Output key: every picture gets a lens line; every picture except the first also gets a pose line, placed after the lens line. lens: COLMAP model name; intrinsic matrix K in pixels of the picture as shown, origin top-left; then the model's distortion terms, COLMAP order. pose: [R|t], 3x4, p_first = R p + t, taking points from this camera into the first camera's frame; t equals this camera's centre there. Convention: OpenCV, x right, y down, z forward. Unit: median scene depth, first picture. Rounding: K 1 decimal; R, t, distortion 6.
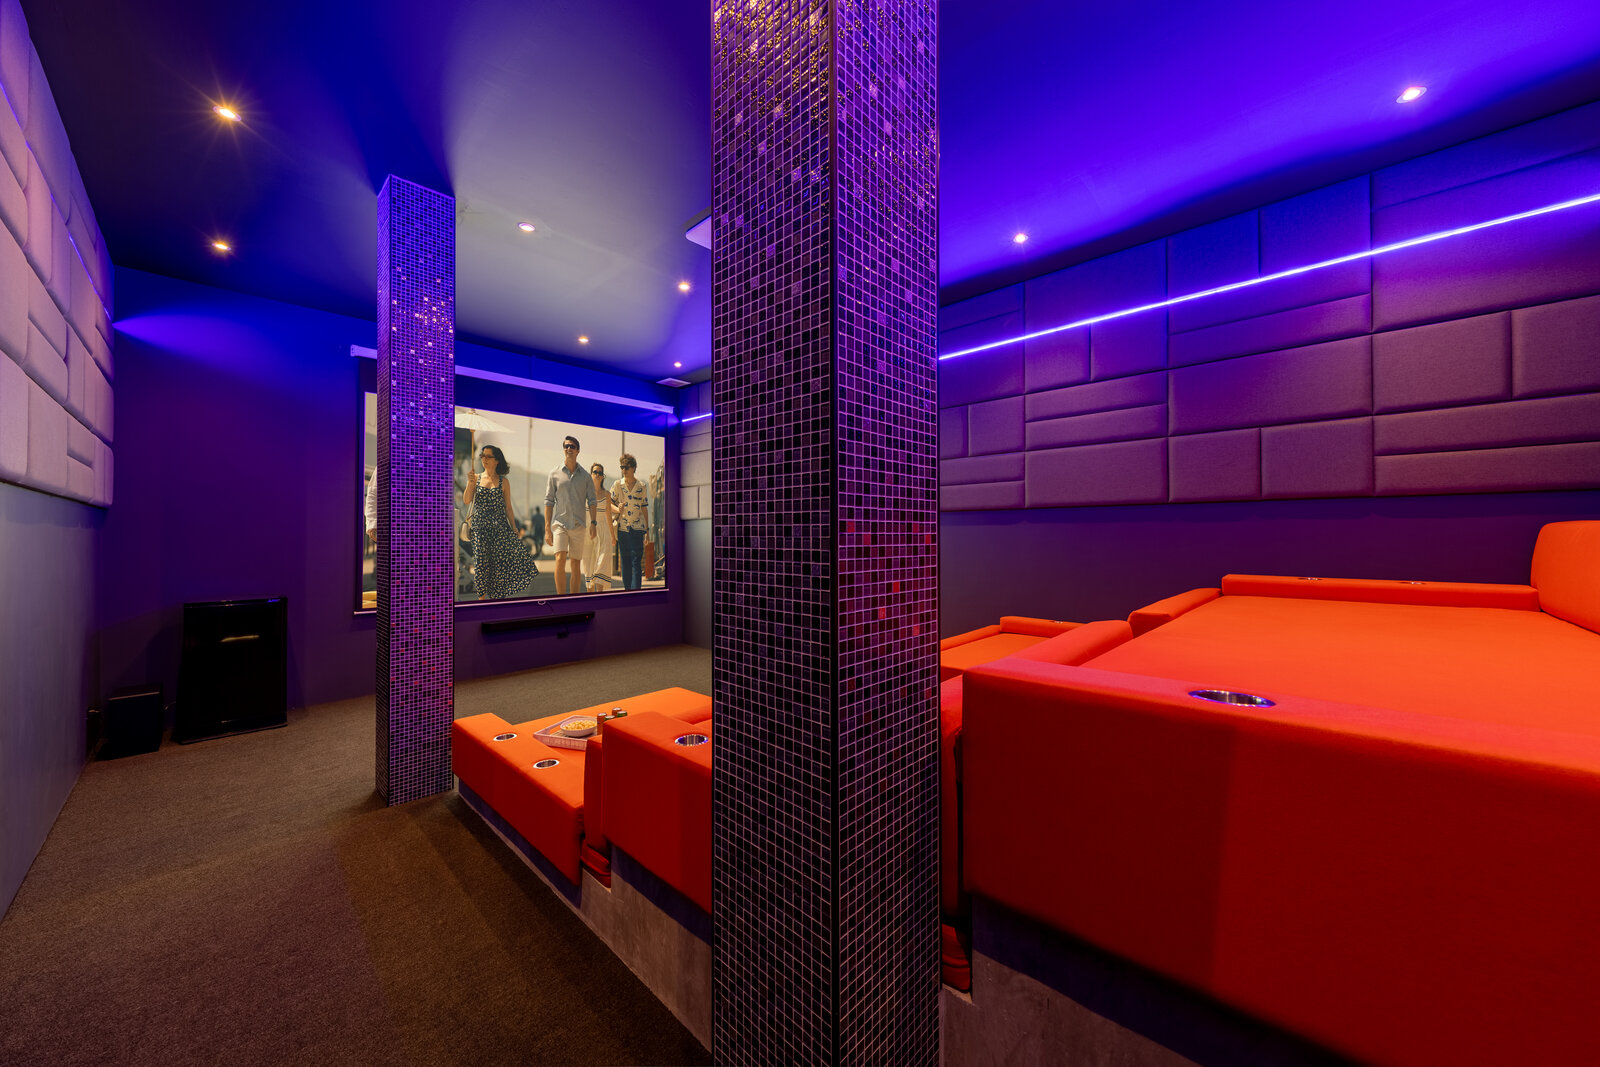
lens RADIAL K [[569.8, 0, 802.4], [0, 569.8, 530.5], [0, 0, 1]] dist [0.000439, 0.000190]
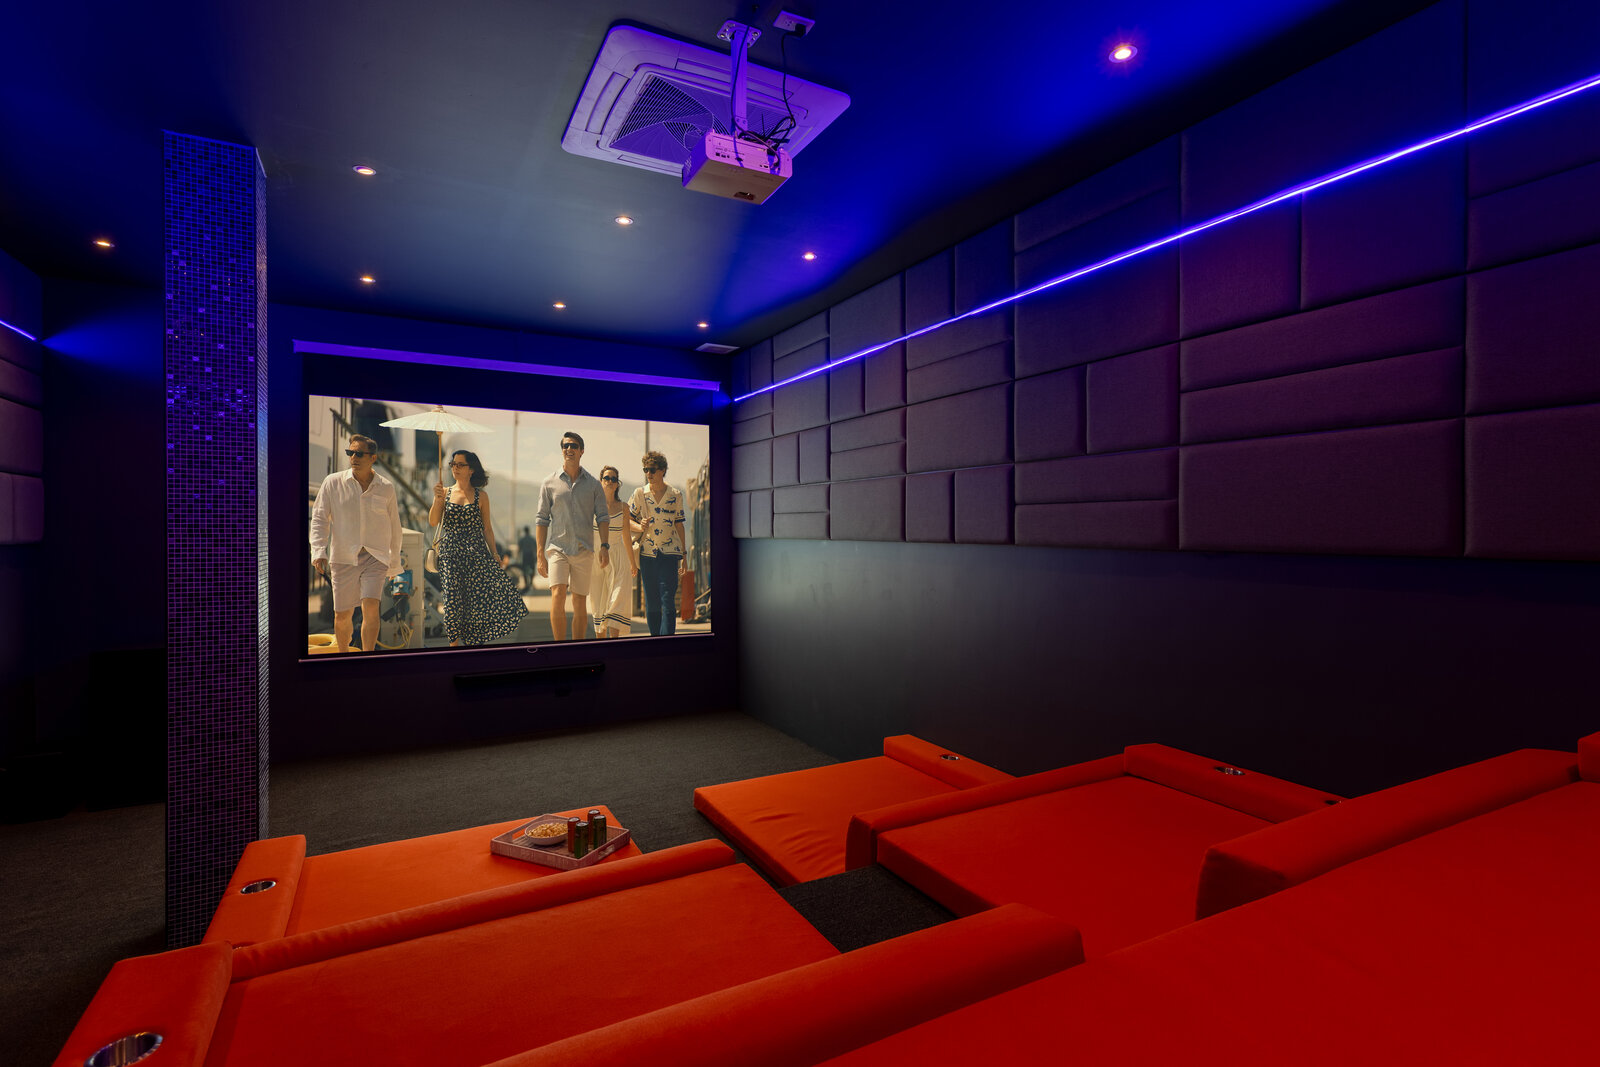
lens RADIAL K [[764.9, 0, 794.6], [0, 764.9, 533.3], [0, 0, 1]] dist [0.001839, 0.000213]
pose [[0.944073, 0.010419, -0.329571, 0.209790], [-0.006636, 0.999899, 0.012601, -0.046682], [0.329669, -0.009709, 0.944047, 0.140819]]
